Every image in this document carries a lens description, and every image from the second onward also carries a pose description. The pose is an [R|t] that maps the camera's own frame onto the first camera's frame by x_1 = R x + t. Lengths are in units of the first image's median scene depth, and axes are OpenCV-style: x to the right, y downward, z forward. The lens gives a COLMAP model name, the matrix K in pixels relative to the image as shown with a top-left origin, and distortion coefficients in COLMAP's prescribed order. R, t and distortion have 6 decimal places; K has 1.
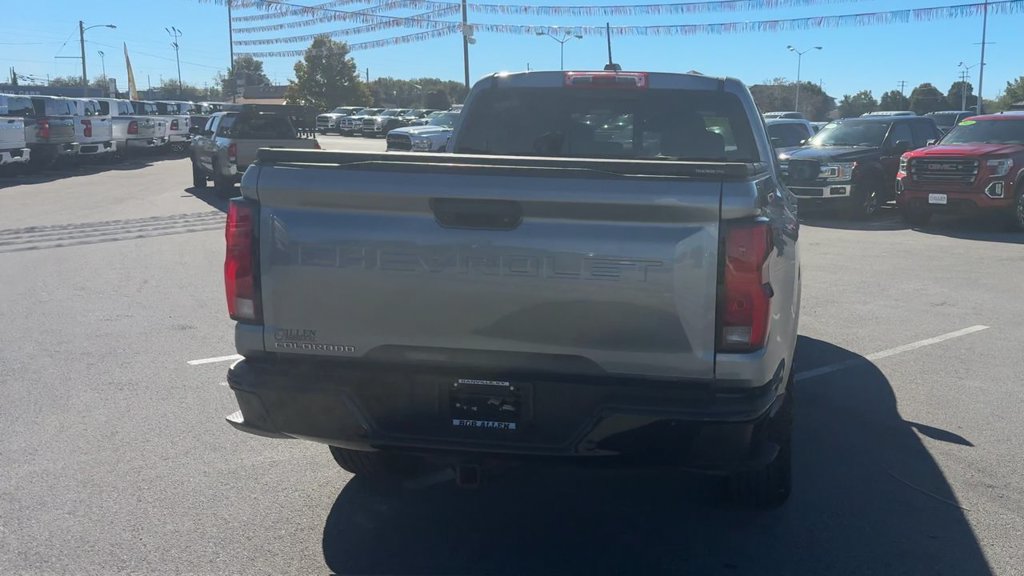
lens RADIAL K [[912.1, 0, 652.4], [0, 912.1, 287.4], [0, 0, 1]] dist [0.108857, -0.150243]
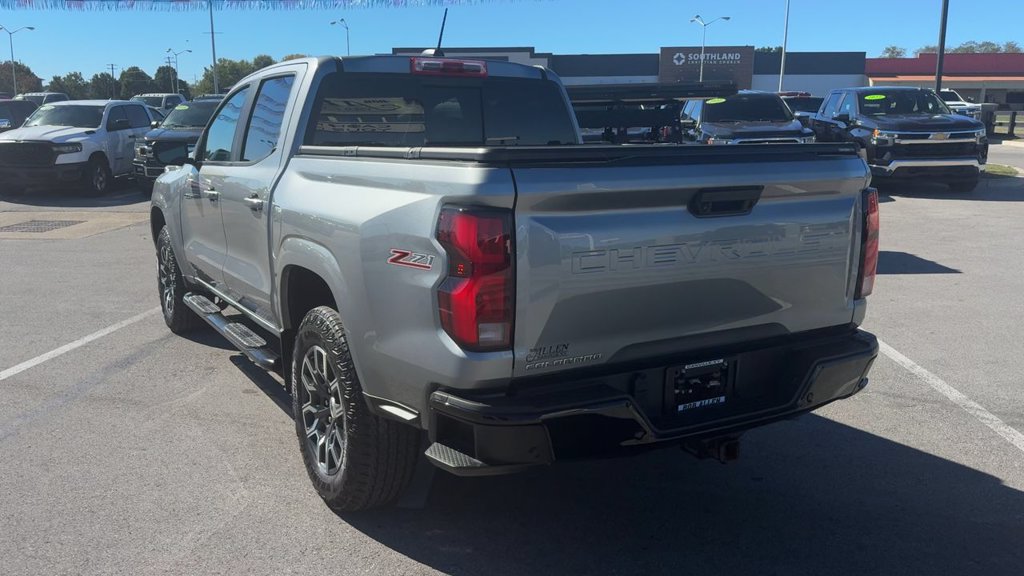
lens RADIAL K [[809.8, 0, 473.3], [0, 809.8, 292.0], [0, 0, 1]] dist [0.095261, -0.130902]
pose [[0.784349, -0.143377, 0.603523, -0.115981], [0.113990, 0.989668, 0.086970, -0.010853], [-0.609757, 0.000581, 0.792588, 0.052538]]
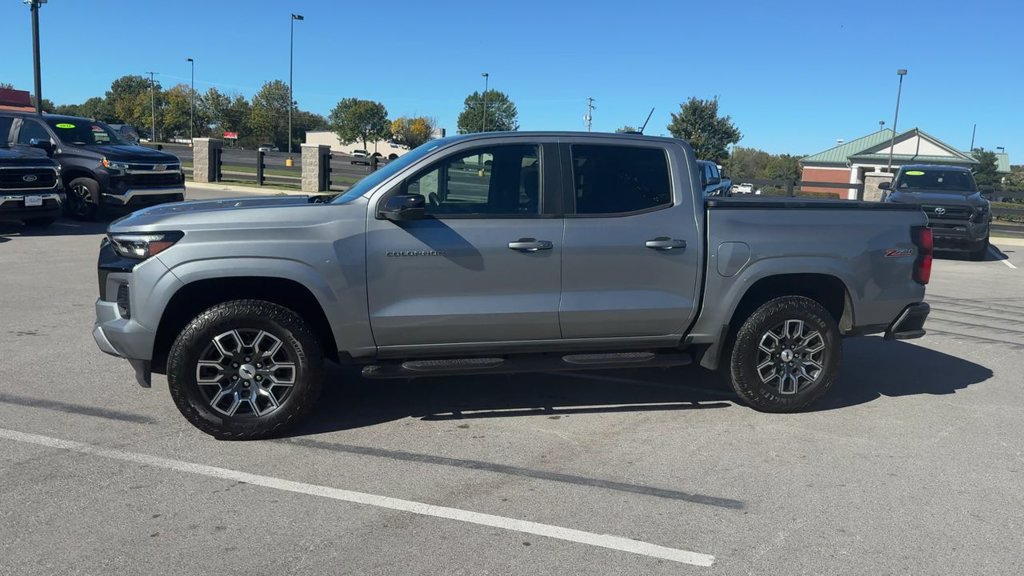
lens RADIAL K [[825.5, 0, 557.4], [0, 825.5, 295.2], [0, 0, 1]] dist [0.105011, -0.168618]
pose [[-0.400831, -0.169987, 0.900244, -0.240332], [0.093551, 0.969905, 0.224794, -0.059010], [-0.911363, 0.174323, -0.372866, 0.323337]]
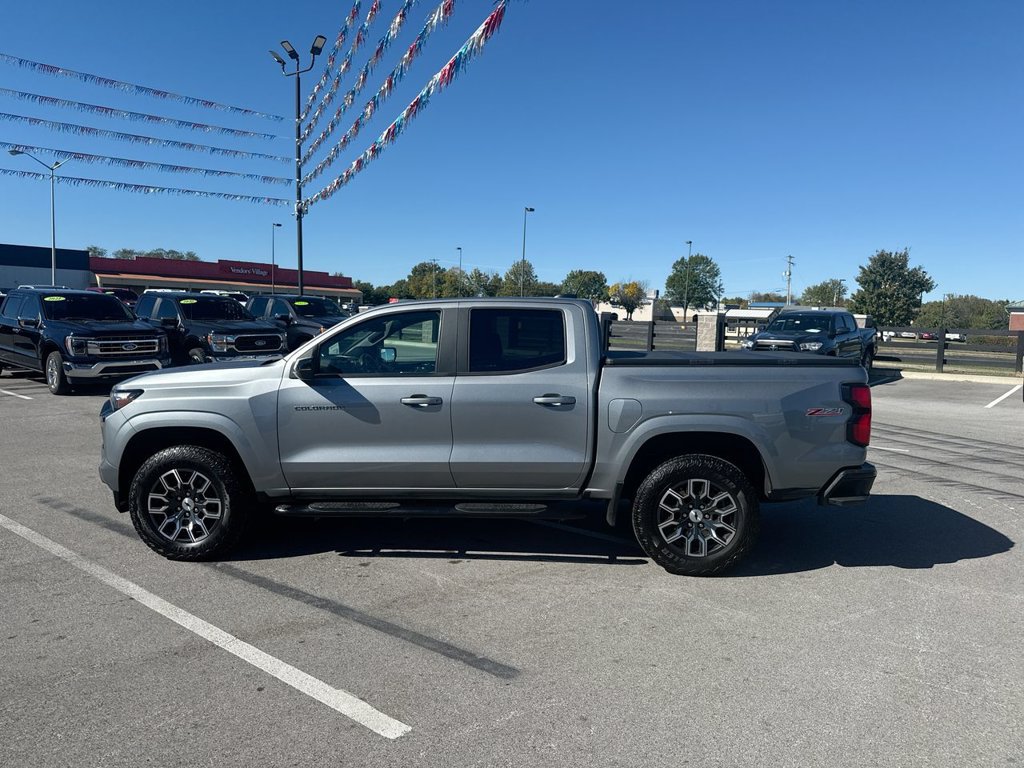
lens RADIAL K [[708.1, 0, 512.0], [0, 708.1, 384.0], [0, 0, 1]] dist [0.087899, -0.118341]
pose [[-0.074878, -0.107978, 0.991329, -0.243777], [0.140615, 0.983044, 0.117697, -0.048947], [-0.987229, 0.148209, -0.058425, 0.233551]]
